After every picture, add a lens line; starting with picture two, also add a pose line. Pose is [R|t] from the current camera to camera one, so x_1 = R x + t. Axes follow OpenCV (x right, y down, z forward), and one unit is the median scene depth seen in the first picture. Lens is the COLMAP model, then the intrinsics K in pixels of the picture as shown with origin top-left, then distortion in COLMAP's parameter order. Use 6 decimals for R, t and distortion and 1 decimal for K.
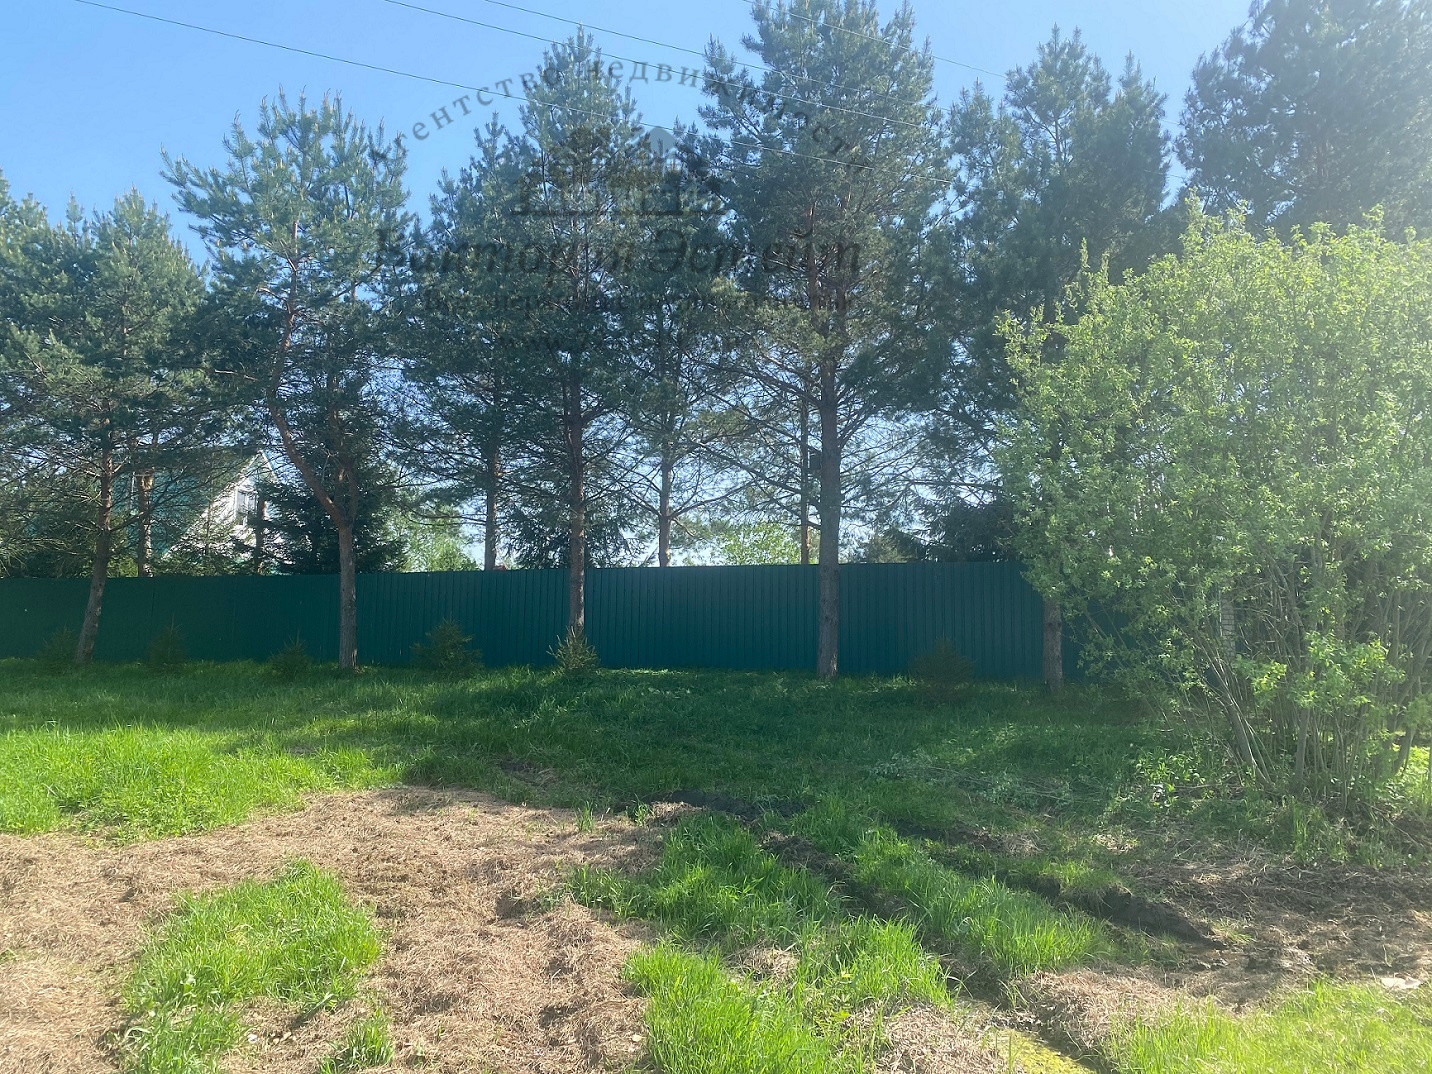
lens RADIAL K [[1041.9, 0, 744.0], [0, 1041.9, 544.4], [0, 0, 1]] dist [0.052933, 0.000090]
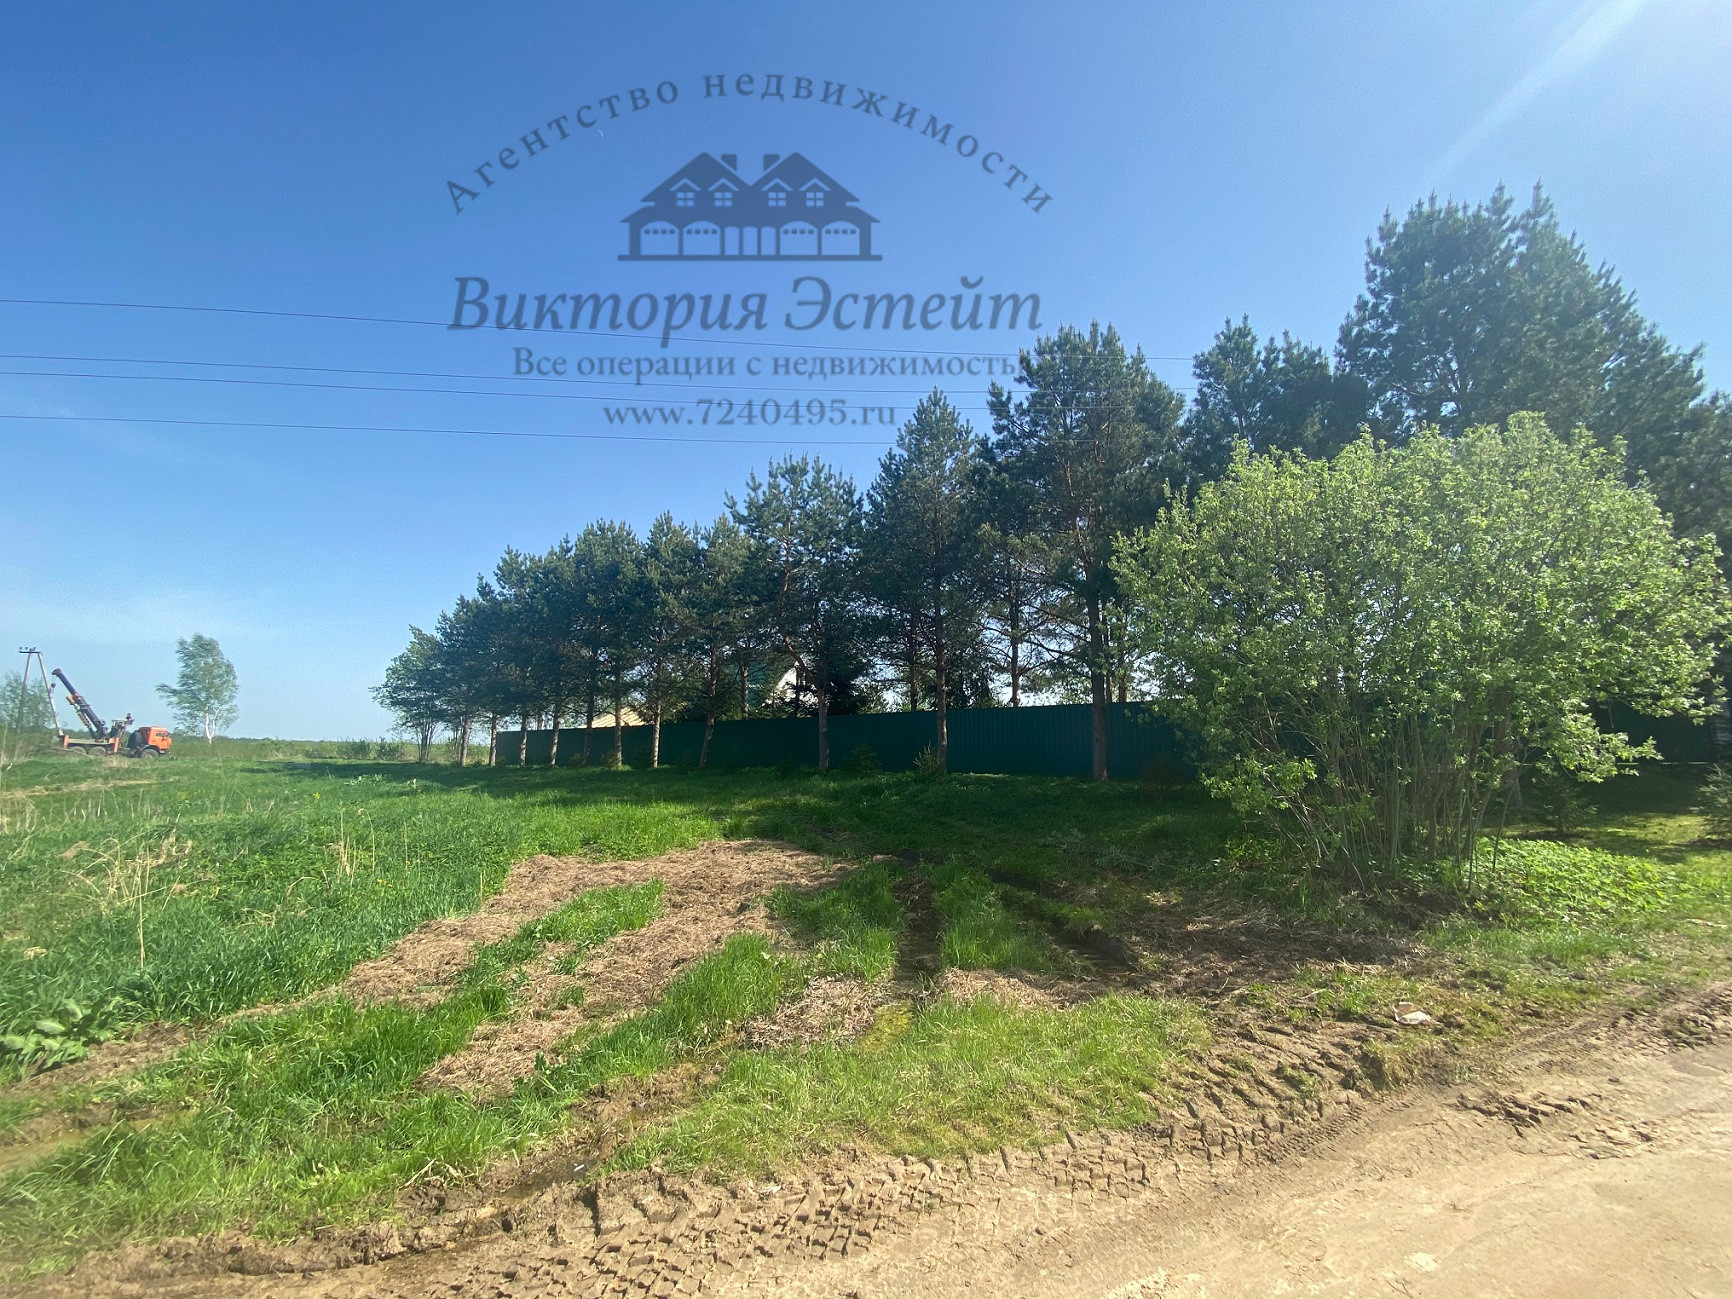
lens RADIAL K [[686.4, 0, 897.1], [0, 686.4, 646.7], [0, 0, 1]] dist [0.002504, 0.000196]
pose [[0.912804, -0.065224, -0.403156, 0.211204], [0.040603, 0.996767, -0.069330, -0.003442], [0.406375, 0.046916, 0.912501, -0.004267]]
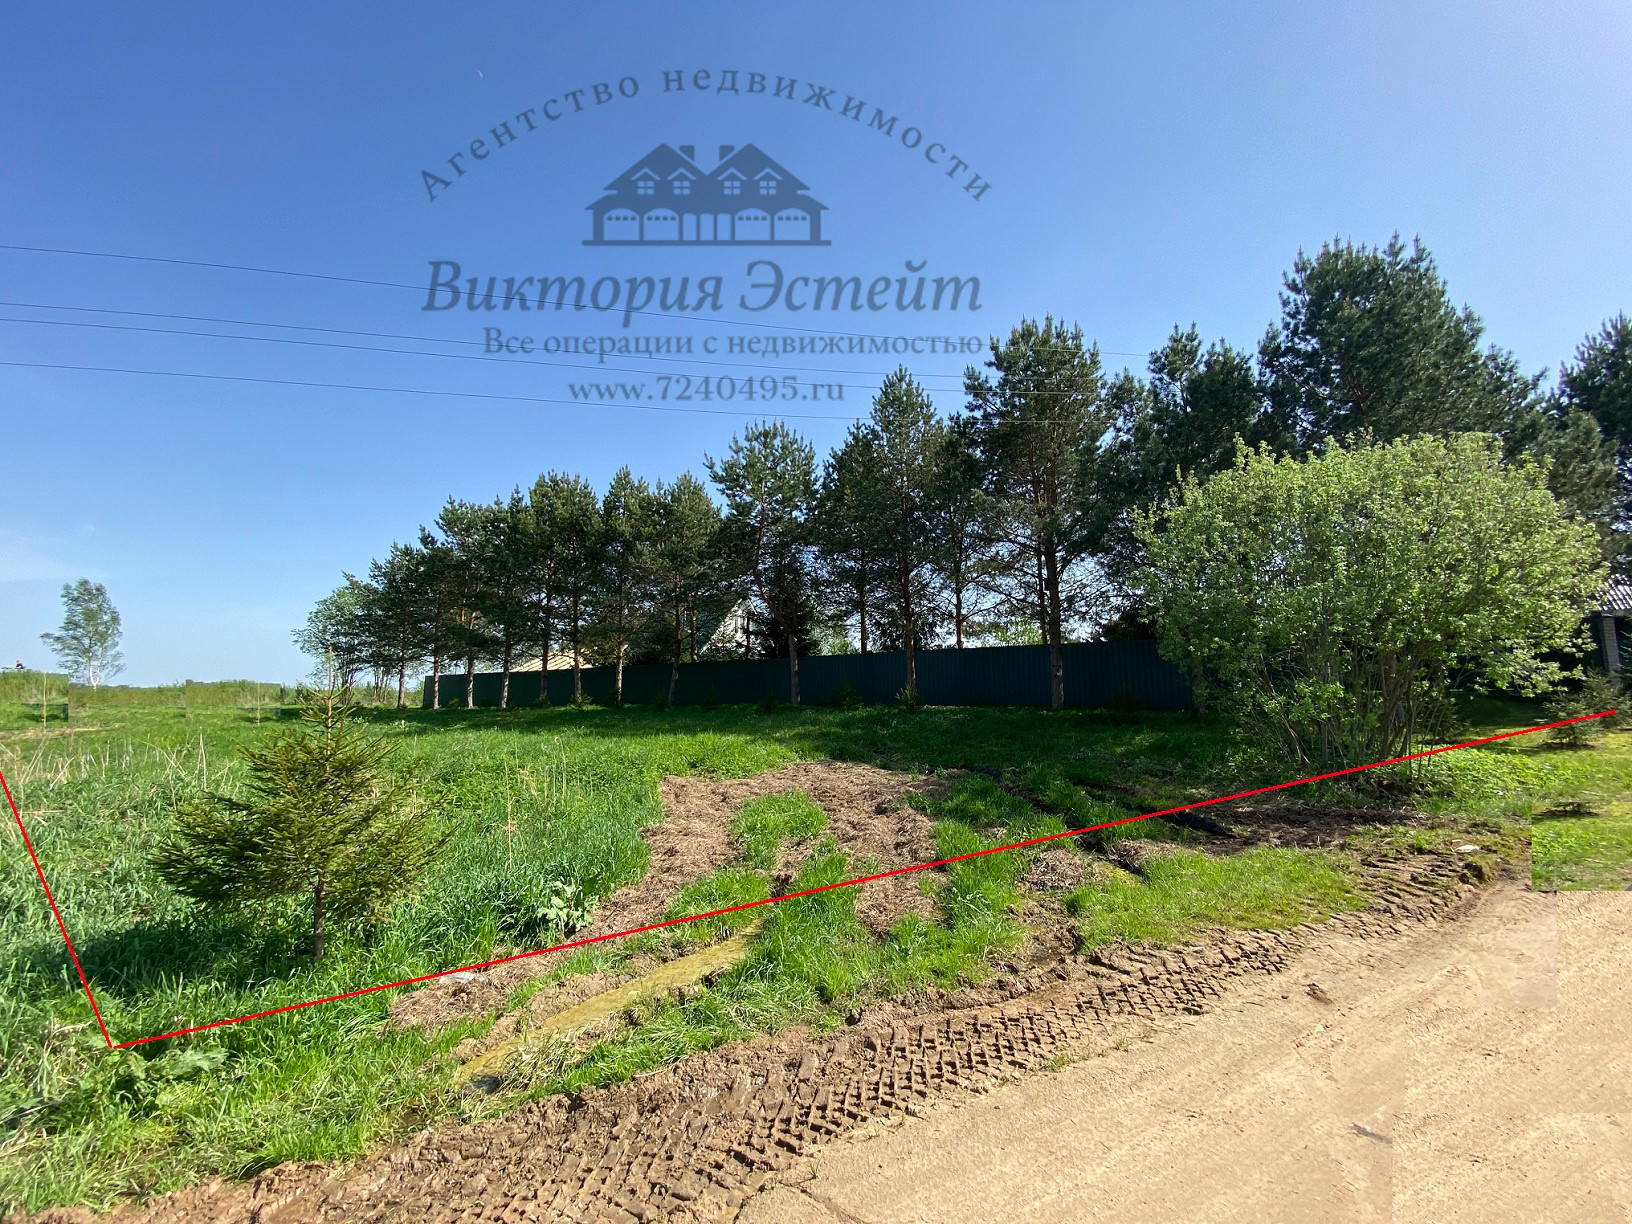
lens RADIAL K [[658.0, 0, 816.0], [0, 658.0, 612.0], [0, 0, 1]] dist [-0.001351, -0.000376]
pose [[0.951277, -0.052189, -0.303888, 0.039236], [0.043068, 0.998400, -0.036646, -0.011521], [0.305314, 0.021772, 0.952003, -0.159955]]
